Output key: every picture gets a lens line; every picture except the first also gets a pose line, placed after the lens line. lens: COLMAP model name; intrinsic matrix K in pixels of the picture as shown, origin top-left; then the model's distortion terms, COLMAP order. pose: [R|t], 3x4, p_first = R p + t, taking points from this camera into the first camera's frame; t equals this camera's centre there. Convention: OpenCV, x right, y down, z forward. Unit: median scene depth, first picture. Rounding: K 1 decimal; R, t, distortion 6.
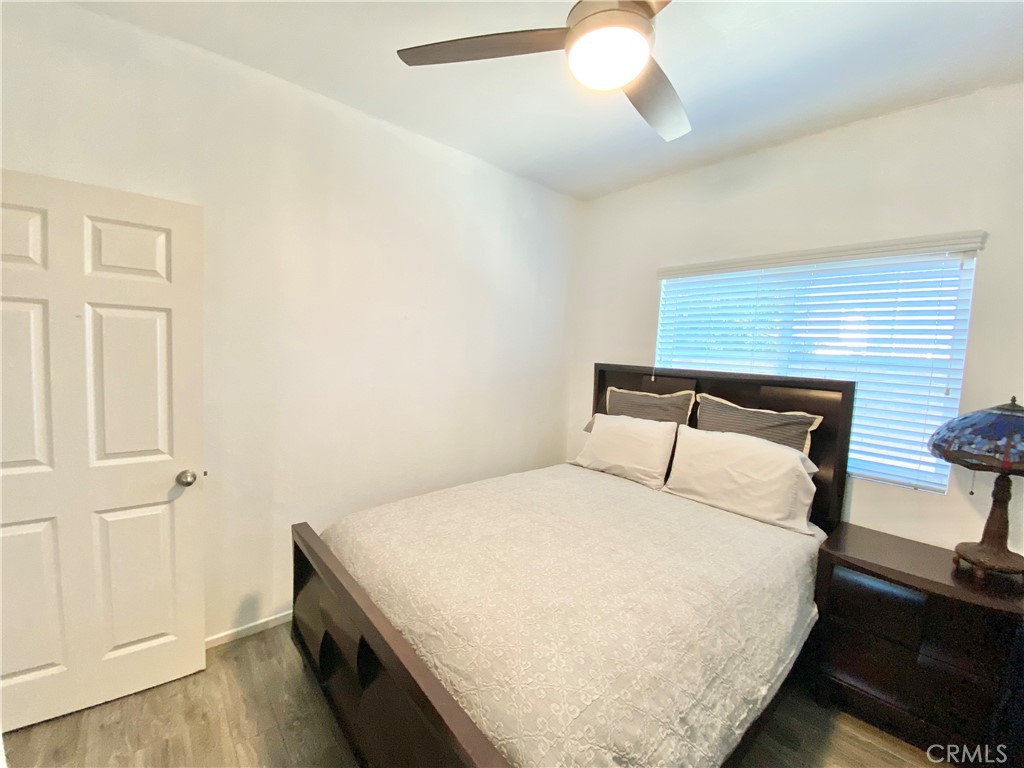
lens RADIAL K [[420.9, 0, 512.0], [0, 420.9, 384.0], [0, 0, 1]] dist [0.001140, 0.000129]
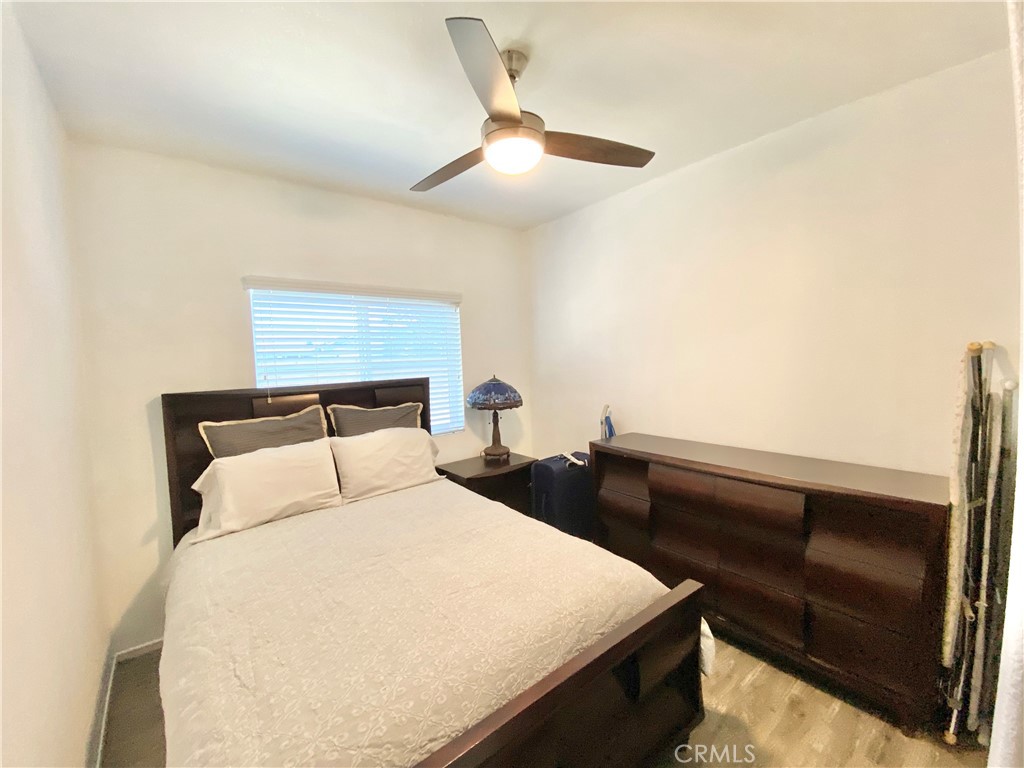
lens RADIAL K [[420.9, 0, 512.0], [0, 420.9, 384.0], [0, 0, 1]] dist [0.001140, 0.000129]
pose [[0.007816, -0.104669, 0.994476, -0.686076], [0.128388, 0.986381, 0.102808, -0.093059], [-0.991693, 0.126876, 0.021148, 0.598160]]
